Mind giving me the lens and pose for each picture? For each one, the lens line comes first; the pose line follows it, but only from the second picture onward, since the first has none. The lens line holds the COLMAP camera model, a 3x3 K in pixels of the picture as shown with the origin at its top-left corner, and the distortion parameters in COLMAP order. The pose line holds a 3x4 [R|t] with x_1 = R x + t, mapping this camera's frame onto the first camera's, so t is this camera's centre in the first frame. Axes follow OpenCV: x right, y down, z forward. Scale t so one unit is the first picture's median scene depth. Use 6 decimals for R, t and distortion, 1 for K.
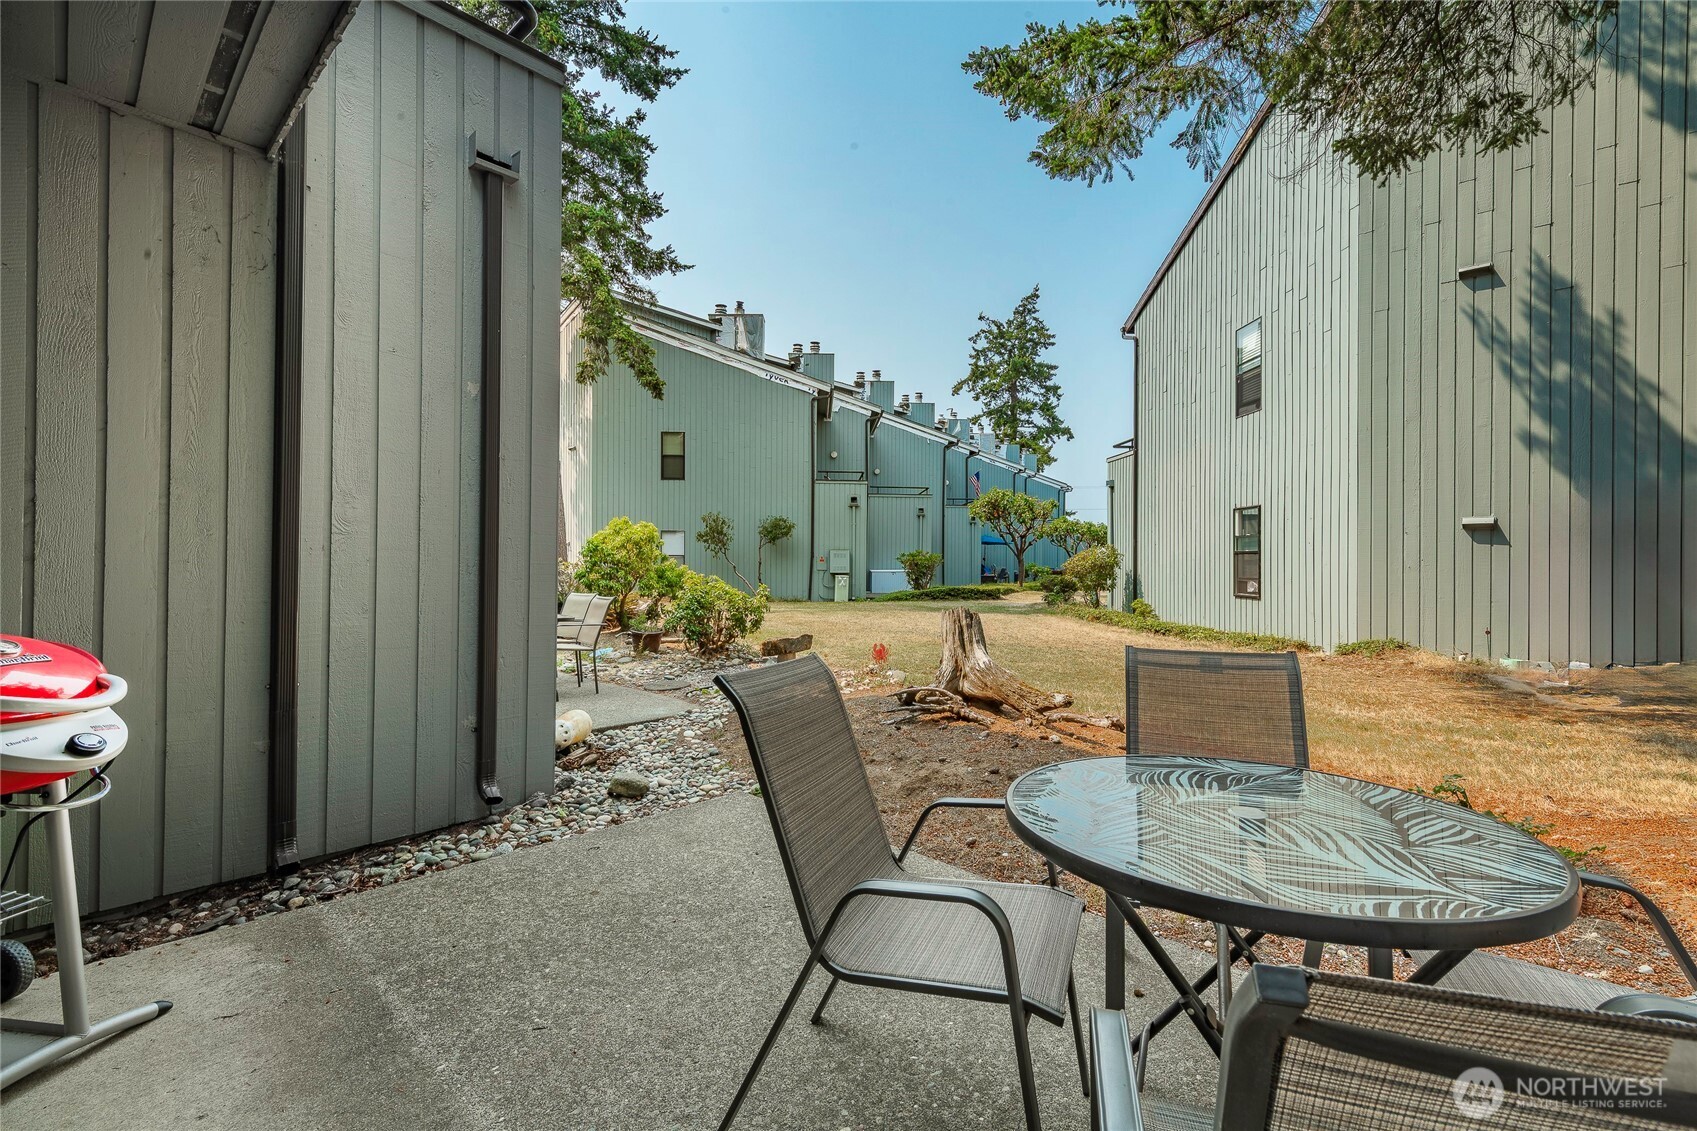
lens RADIAL K [[747.8, 0, 820.9], [0, 747.8, 562.2], [0, 0, 1]] dist [0.008270, -0.001789]
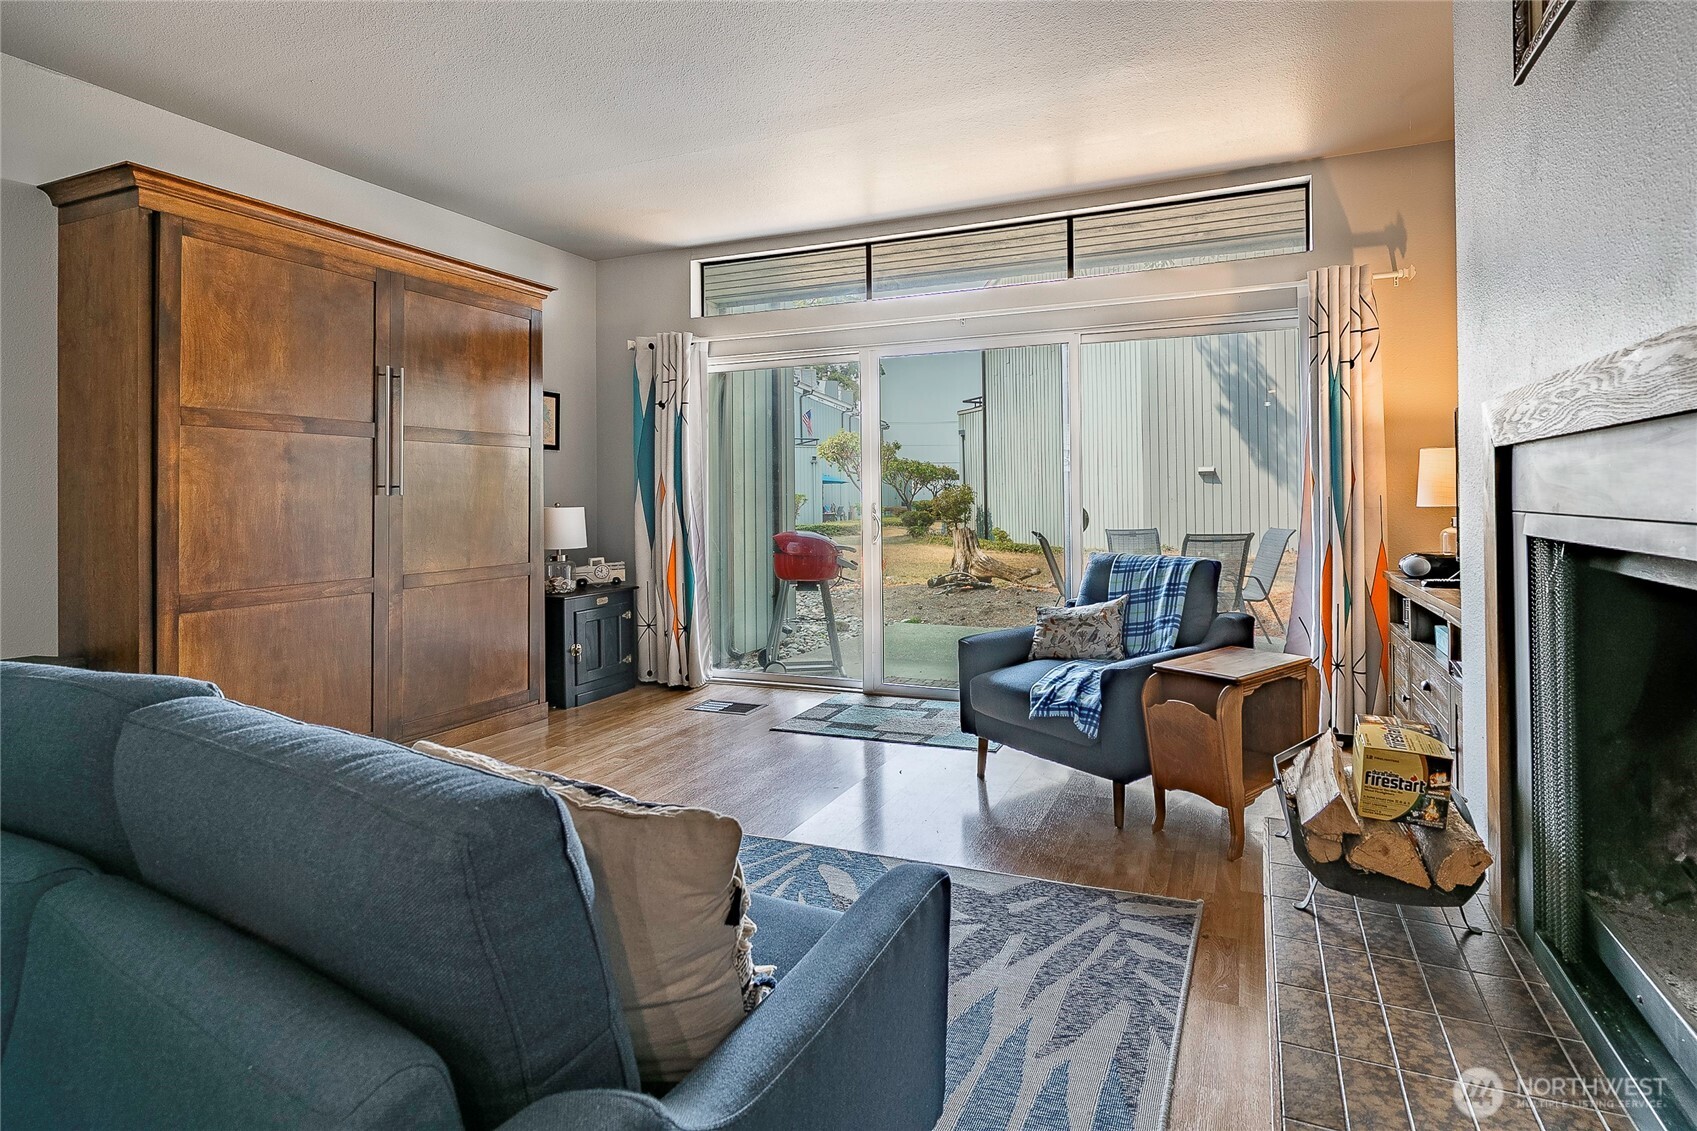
lens RADIAL K [[811.9, 0, 926.6], [0, 811.9, 507.8], [0, 0, 1]] dist [-0.011897, -0.003284]
pose [[0.927329, -0.023816, 0.373489, -0.097306], [0.020886, 0.999711, 0.011891, -0.001367], [-0.373664, -0.003226, 0.927558, -0.113814]]
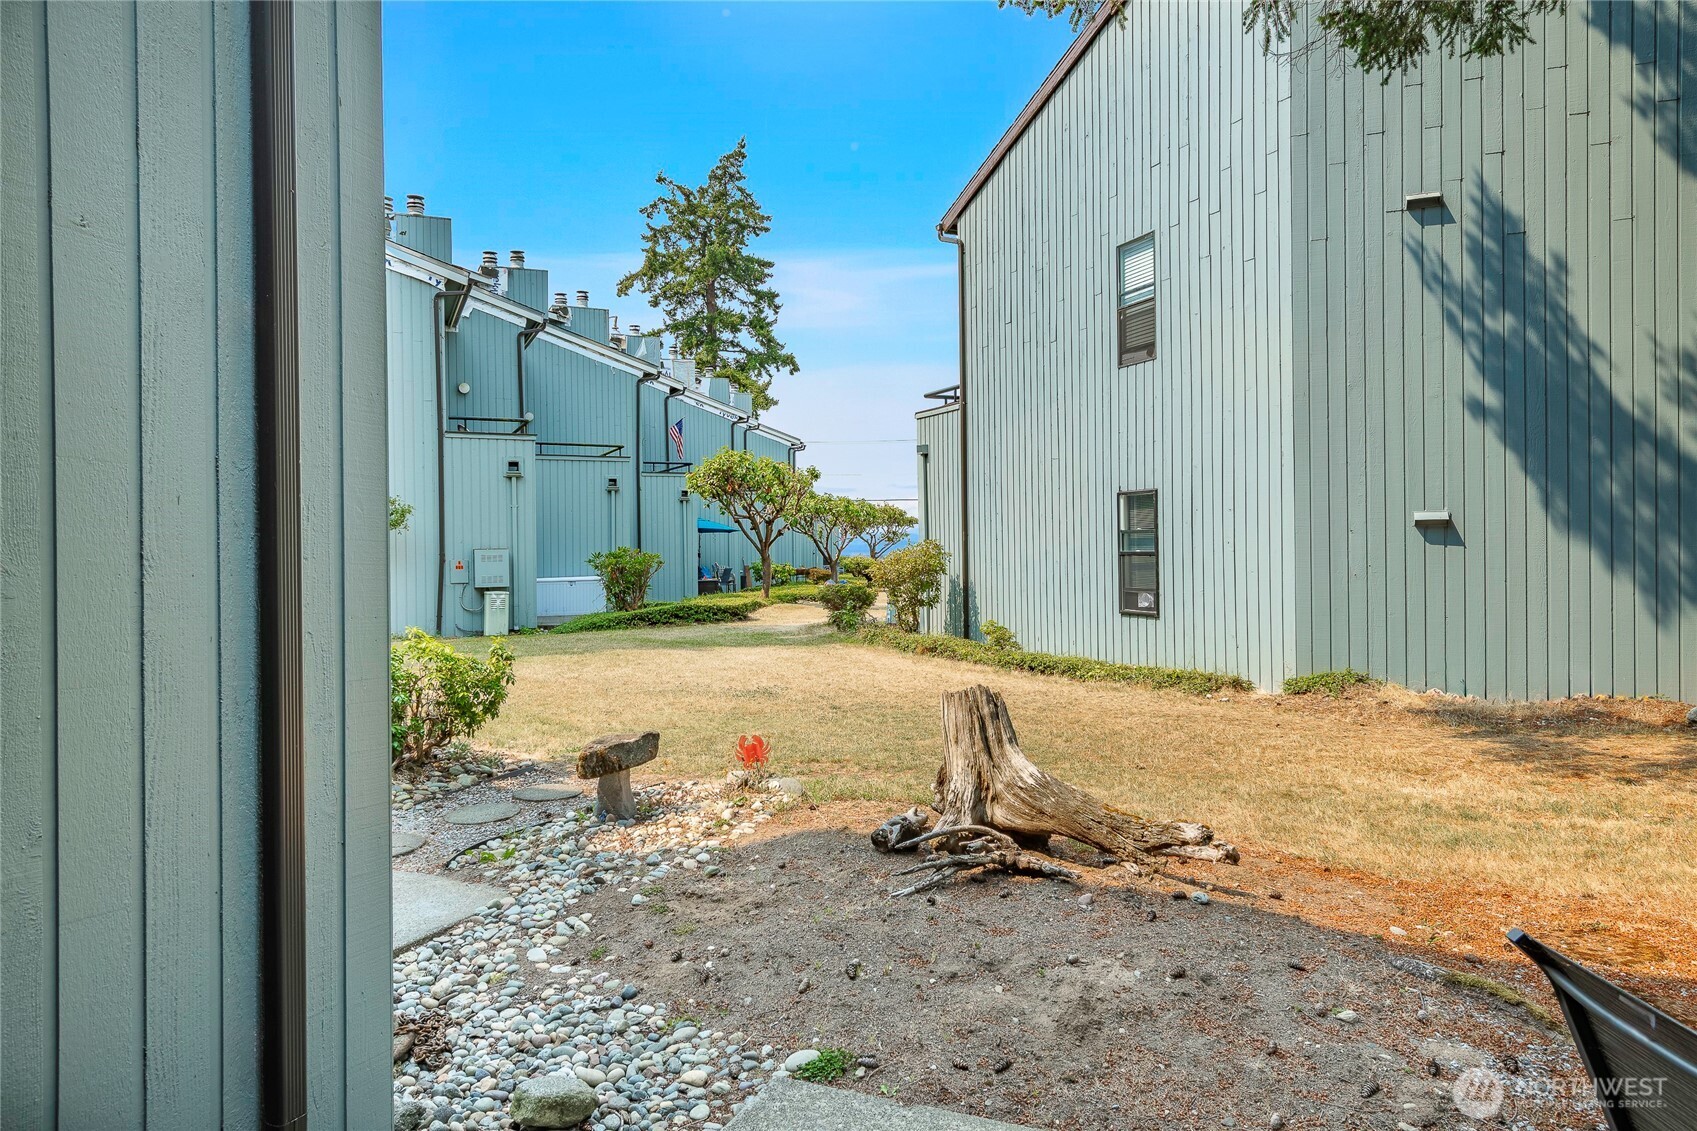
lens RADIAL K [[1155.3, 0, 849.4], [0, 1155.3, 560.9], [0, 0, 1]] dist [0.018394, -0.015926]
pose [[0.930633, -0.021887, 0.365298, -0.043116], [0.019890, 0.999760, 0.009231, -0.009051], [-0.365413, -0.001325, 0.930845, 0.023940]]
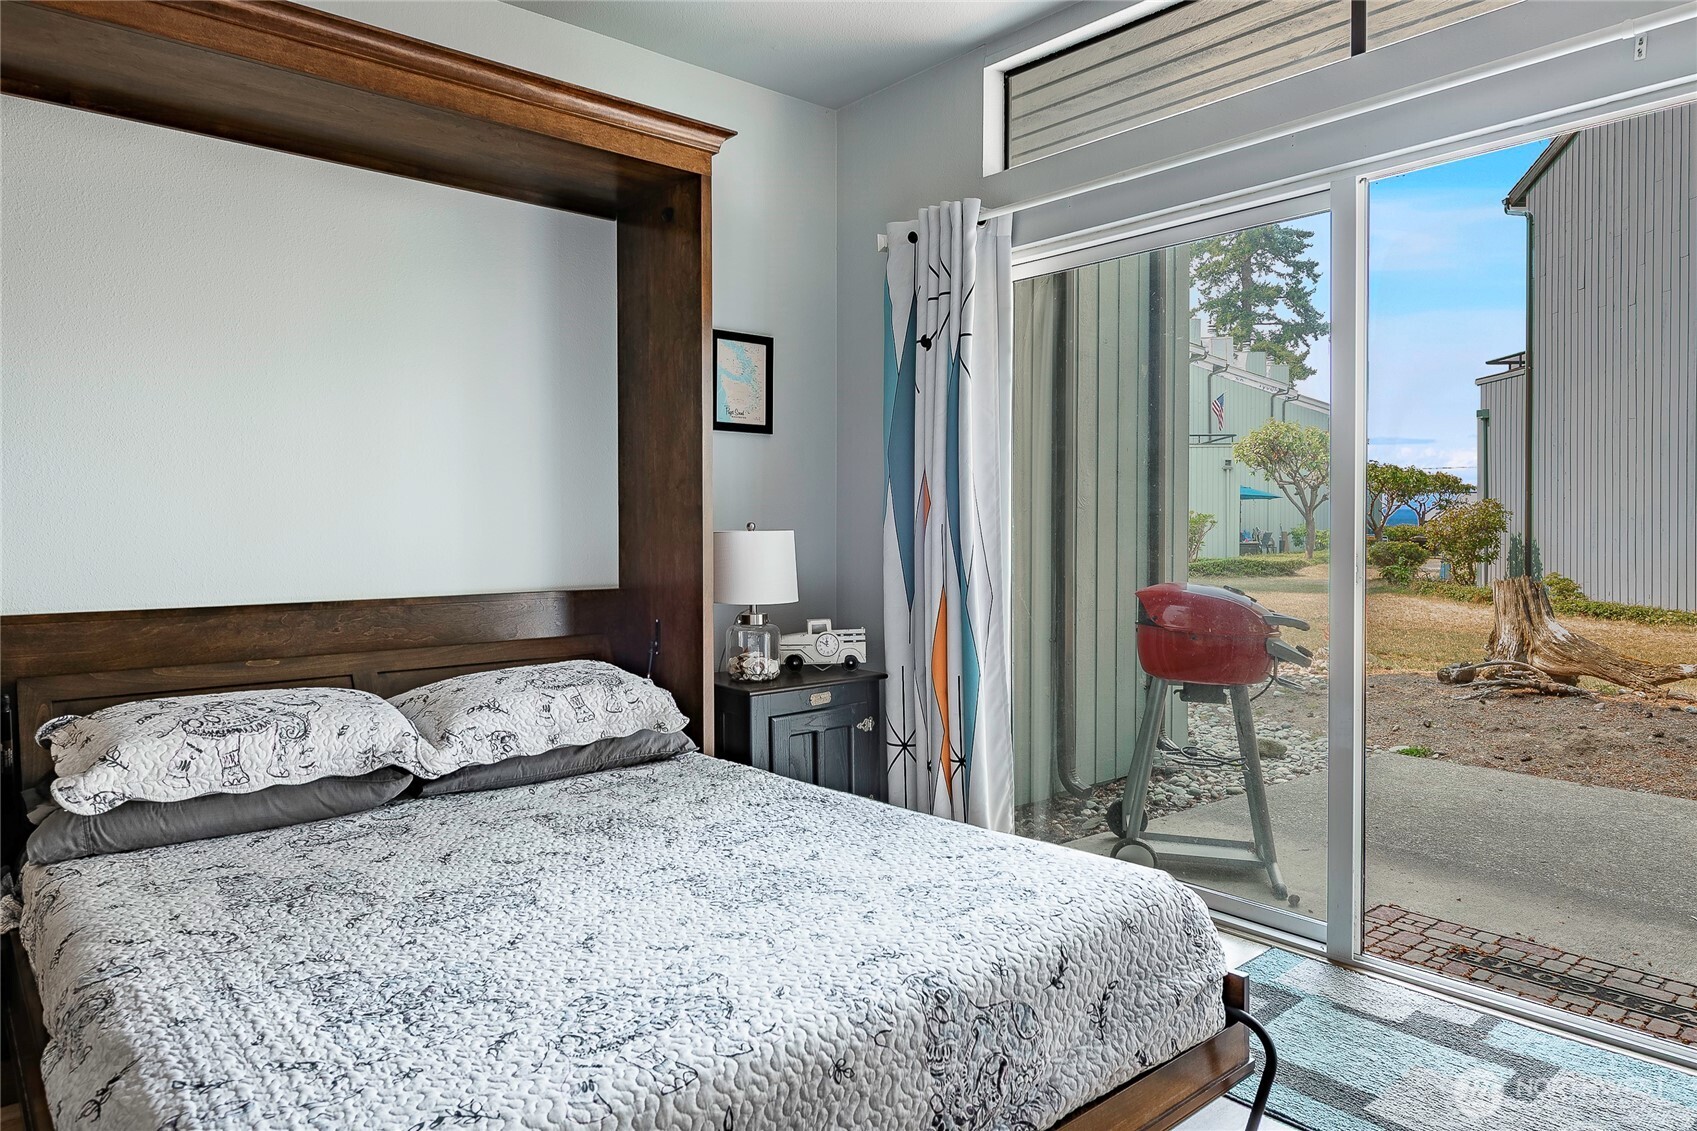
lens RADIAL K [[1075.8, 0, 849.4], [0, 1075.8, 543.3], [0, 0, 1]] dist [0.013340, -0.006878]
pose [[0.995732, -0.009441, -0.091806, -0.084261], [0.010828, 0.999834, 0.014625, -0.001334], [0.091652, -0.015557, 0.995670, -0.064140]]
